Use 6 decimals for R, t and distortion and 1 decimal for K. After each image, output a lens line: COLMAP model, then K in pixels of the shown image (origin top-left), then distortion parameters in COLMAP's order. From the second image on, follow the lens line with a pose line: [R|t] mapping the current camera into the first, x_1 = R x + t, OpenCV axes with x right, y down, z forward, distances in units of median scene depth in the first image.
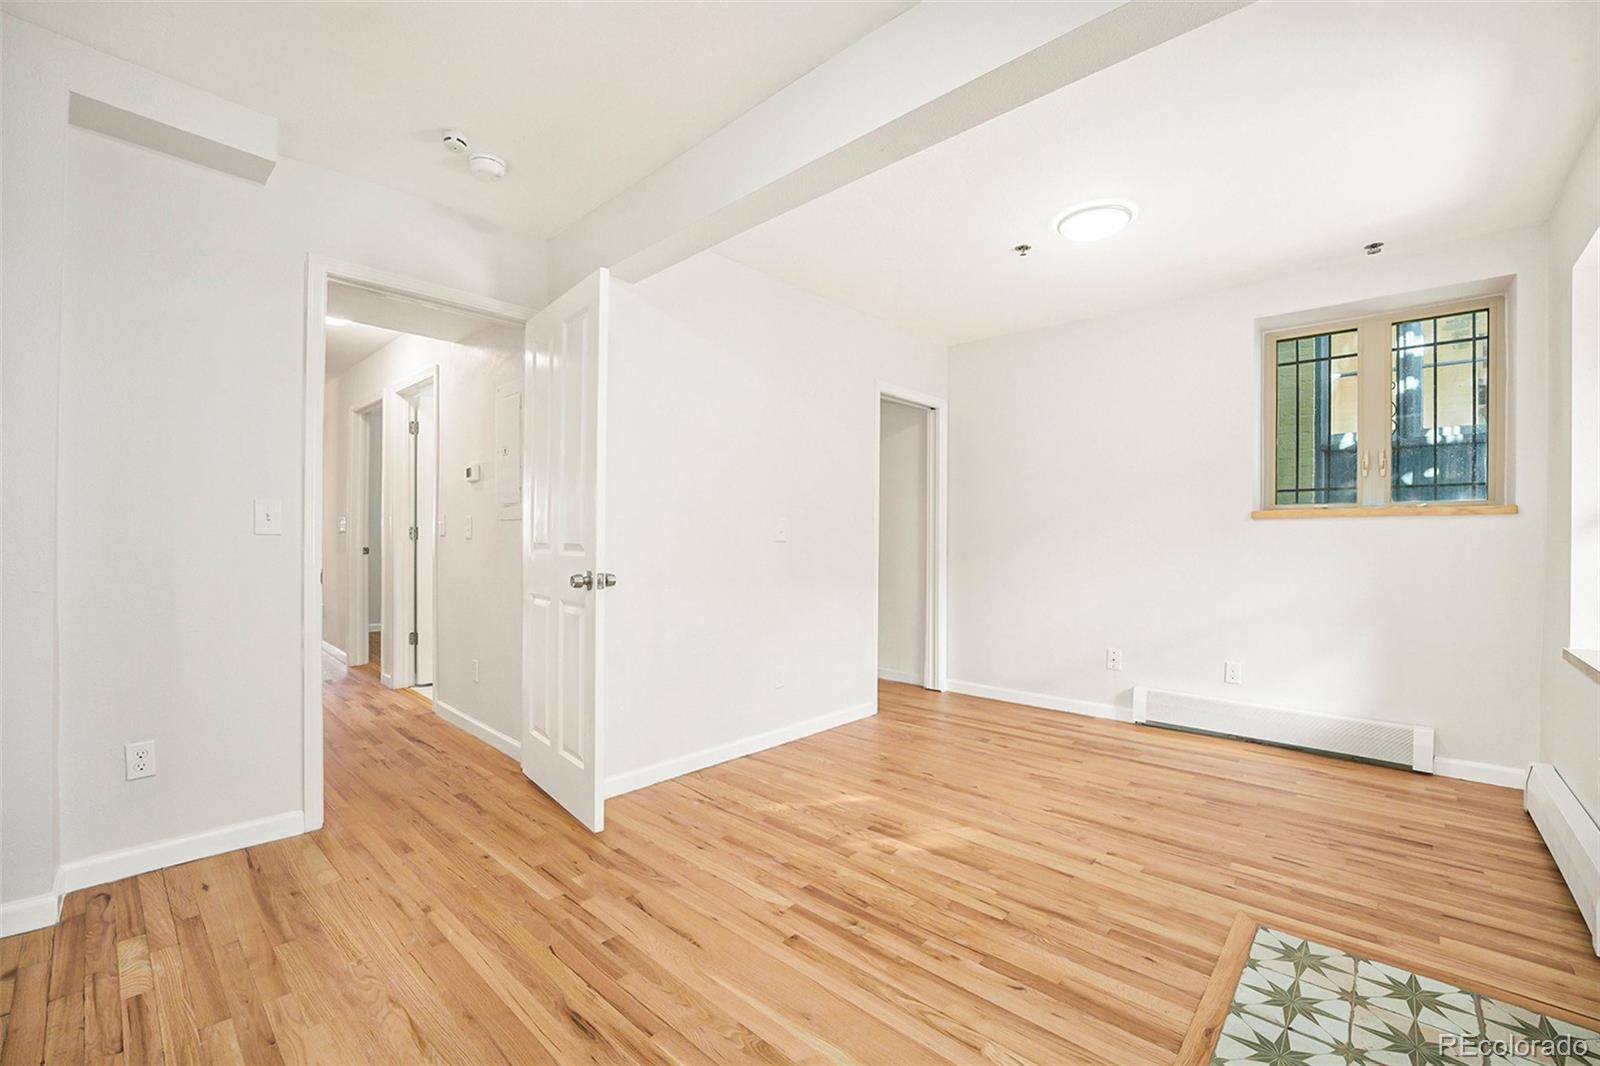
lens RADIAL K [[664.4, 0, 797.4], [0, 664.4, 537.5], [0, 0, 1]] dist [-0.022749, 0.000241]
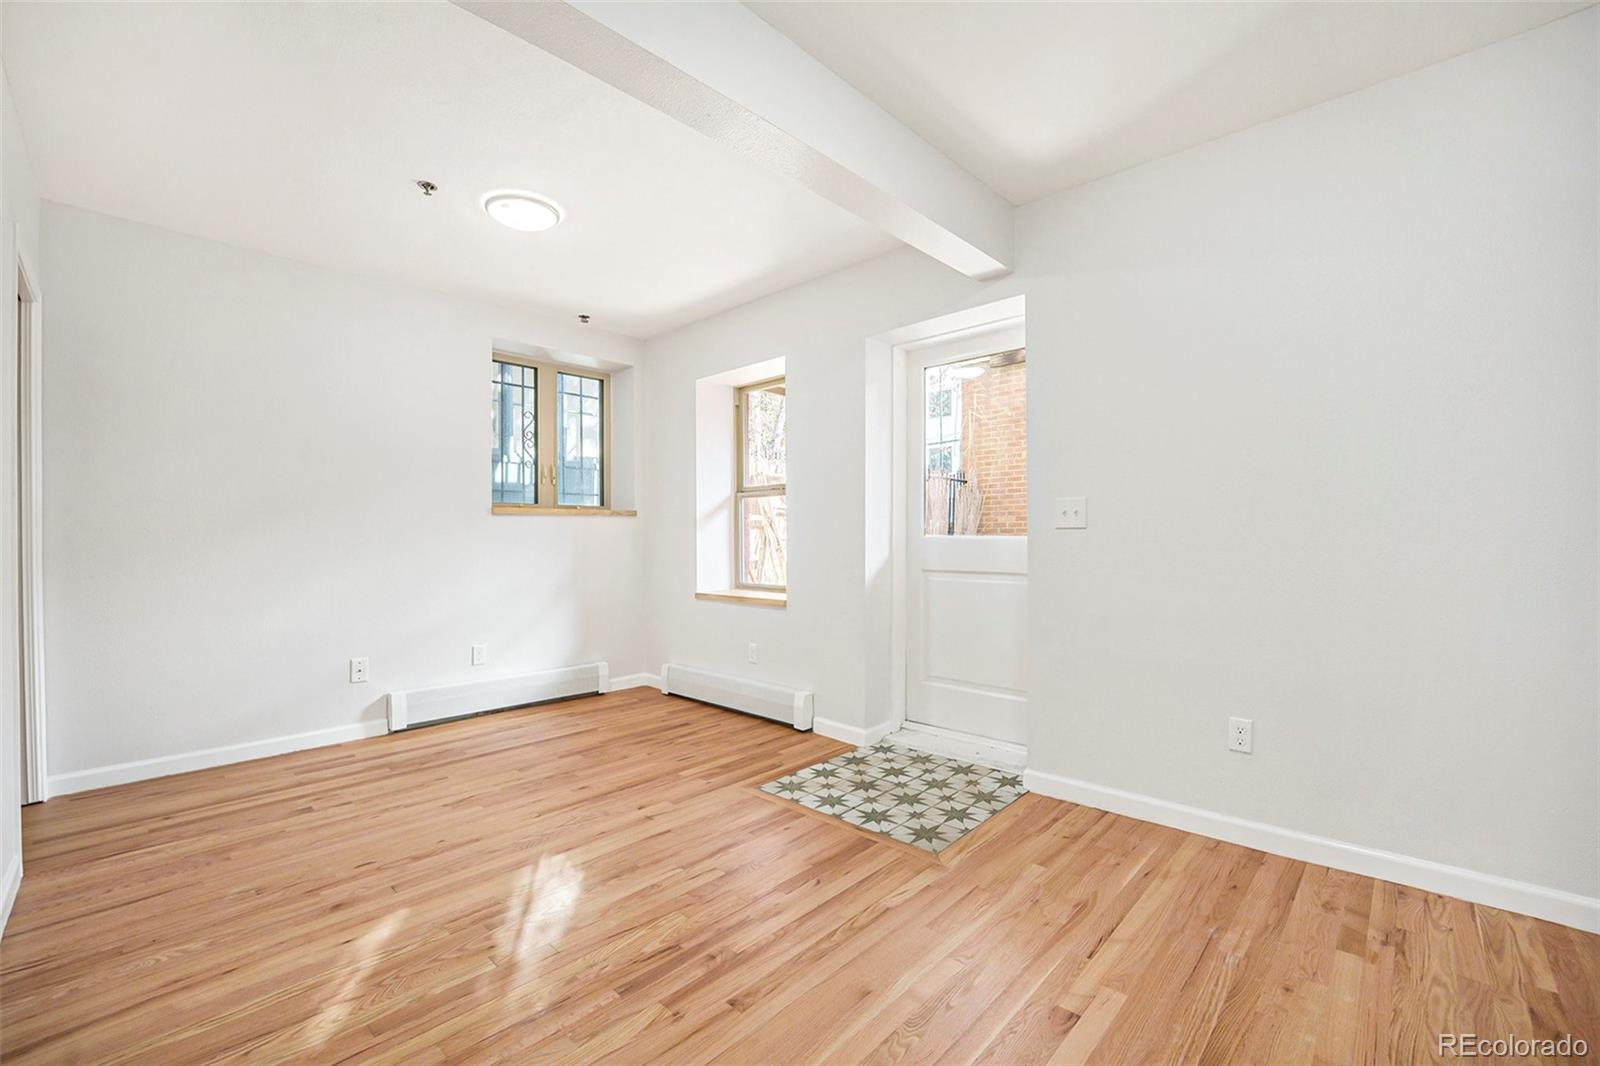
lens RADIAL K [[664.4, 0, 797.4], [0, 664.4, 537.5], [0, 0, 1]] dist [-0.022749, 0.000241]
pose [[0.018494, -0.008347, 0.999794, -0.622809], [0.000294, 0.999965, 0.008343, 0.003615], [-0.999829, 0.000140, 0.018496, 0.670217]]
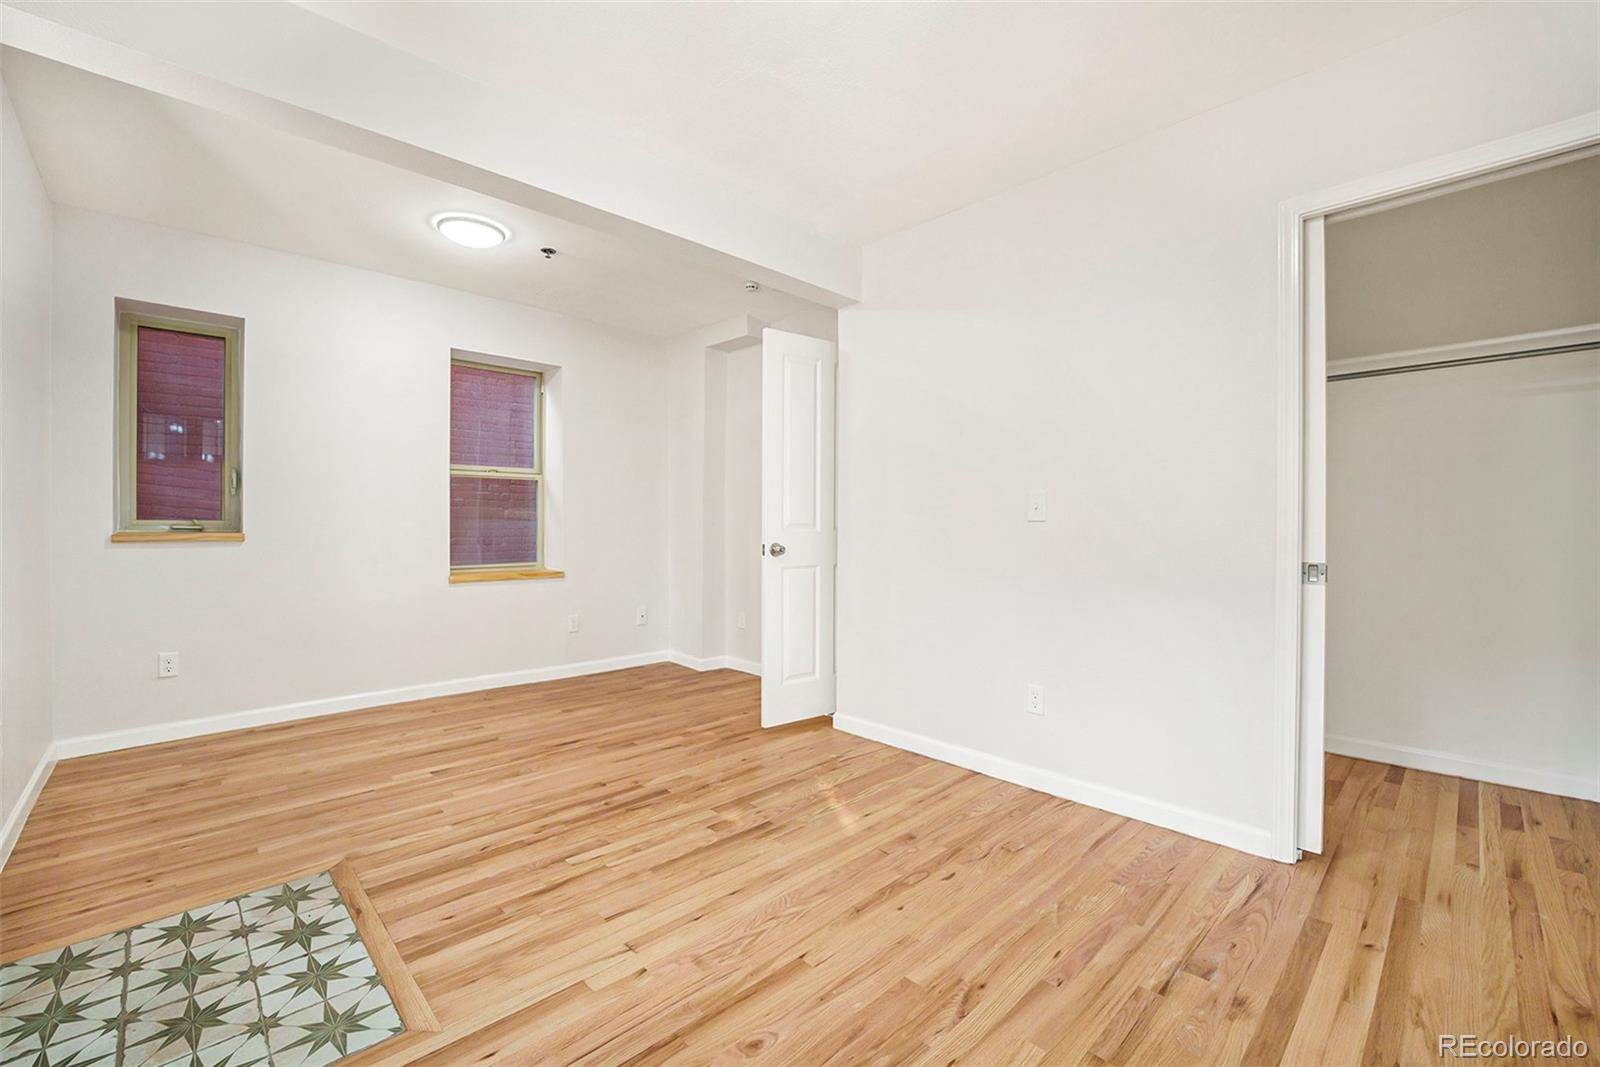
lens RADIAL K [[664.4, 0, 797.4], [0, 664.4, 538.0], [0, 0, 1]] dist [-0.022749, 0.000241]
pose [[-0.066186, 0.012482, -0.997729, 1.076470], [0.004321, 0.999916, 0.012223, 0.024170], [0.997798, -0.003503, -0.066234, 1.142484]]
